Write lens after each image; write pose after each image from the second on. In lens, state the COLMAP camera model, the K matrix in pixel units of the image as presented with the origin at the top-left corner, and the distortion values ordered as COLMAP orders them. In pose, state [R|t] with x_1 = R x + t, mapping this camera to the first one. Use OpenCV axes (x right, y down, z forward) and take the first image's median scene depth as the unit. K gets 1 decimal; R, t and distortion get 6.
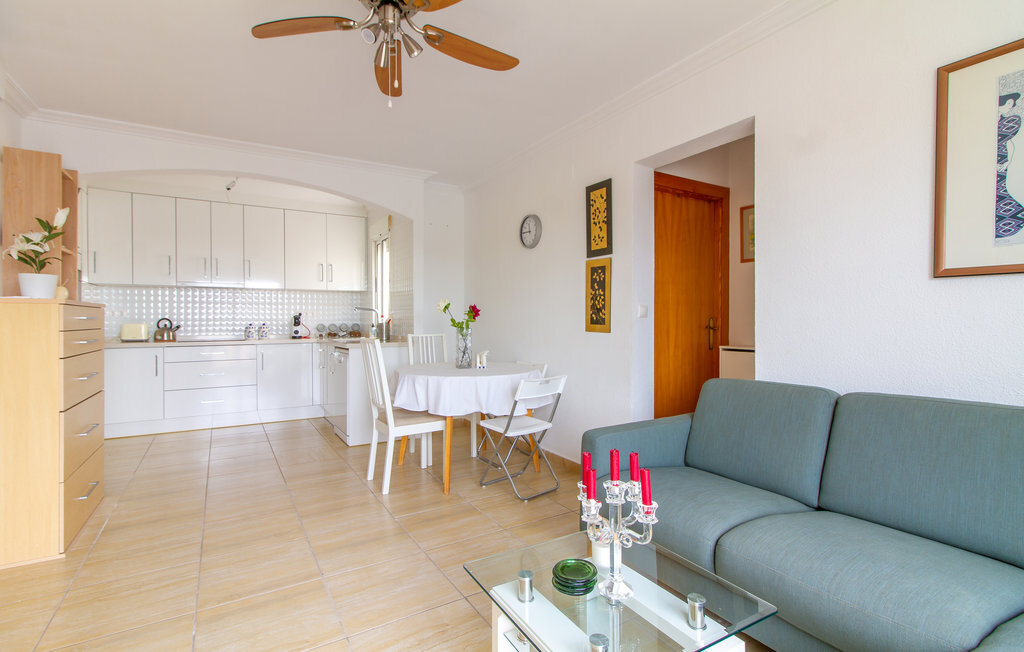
lens RADIAL K [[455.7, 0, 512.0], [0, 455.7, 326.0], [0, 0, 1]] dist [0.000642, 0.000081]
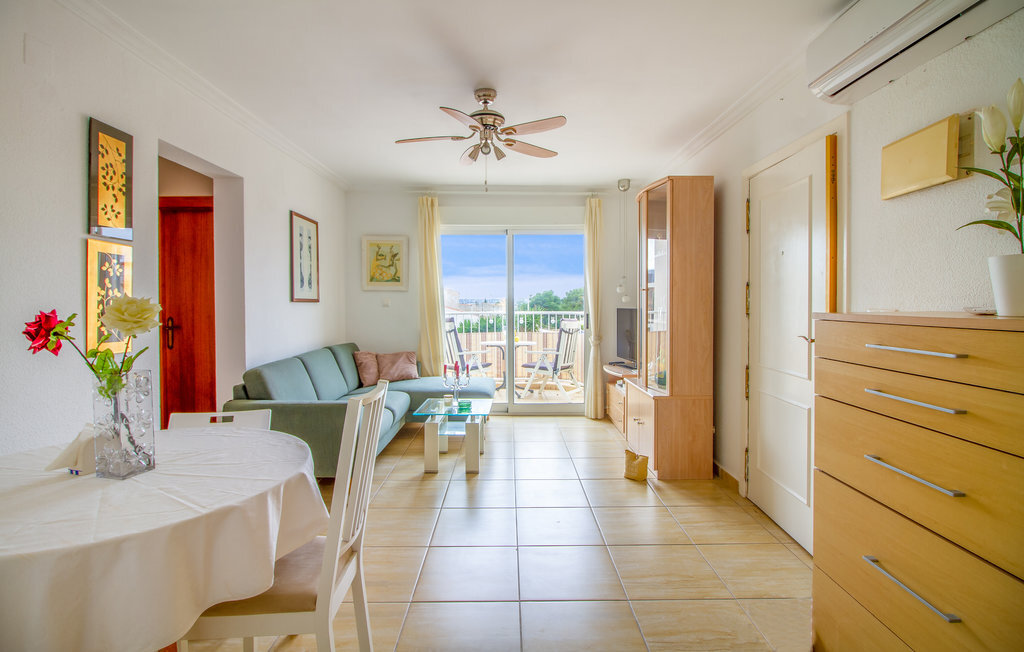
lens RADIAL K [[474.3, 0, 513.4], [0, 474.3, 285.7], [0, 0, 1]] dist [0.001083, 0.000462]
pose [[-0.849805, 0.023998, 0.526551, -0.667711], [0.013655, 0.999630, -0.023522, -0.061437], [-0.526921, -0.012799, -0.849818, 1.289490]]
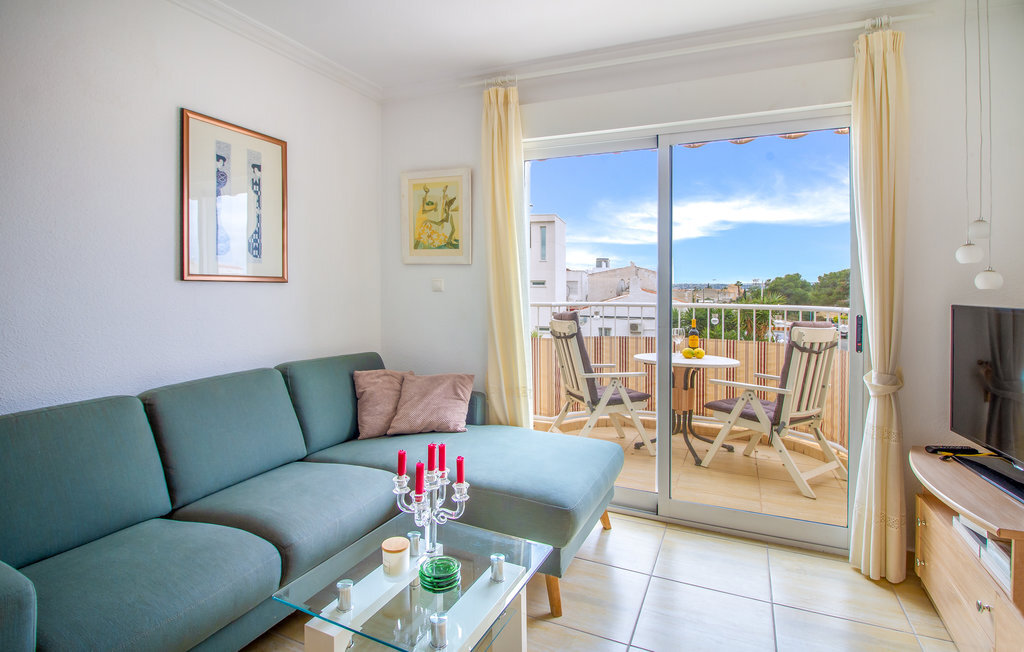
lens RADIAL K [[474.3, 0, 513.4], [0, 474.3, 285.7], [0, 0, 1]] dist [0.001083, 0.000462]
pose [[-0.522952, -0.000181, 0.852362, -0.314147], [0.007297, 0.999962, 0.004689, -0.048683], [-0.852331, 0.008672, -0.522931, 0.479194]]
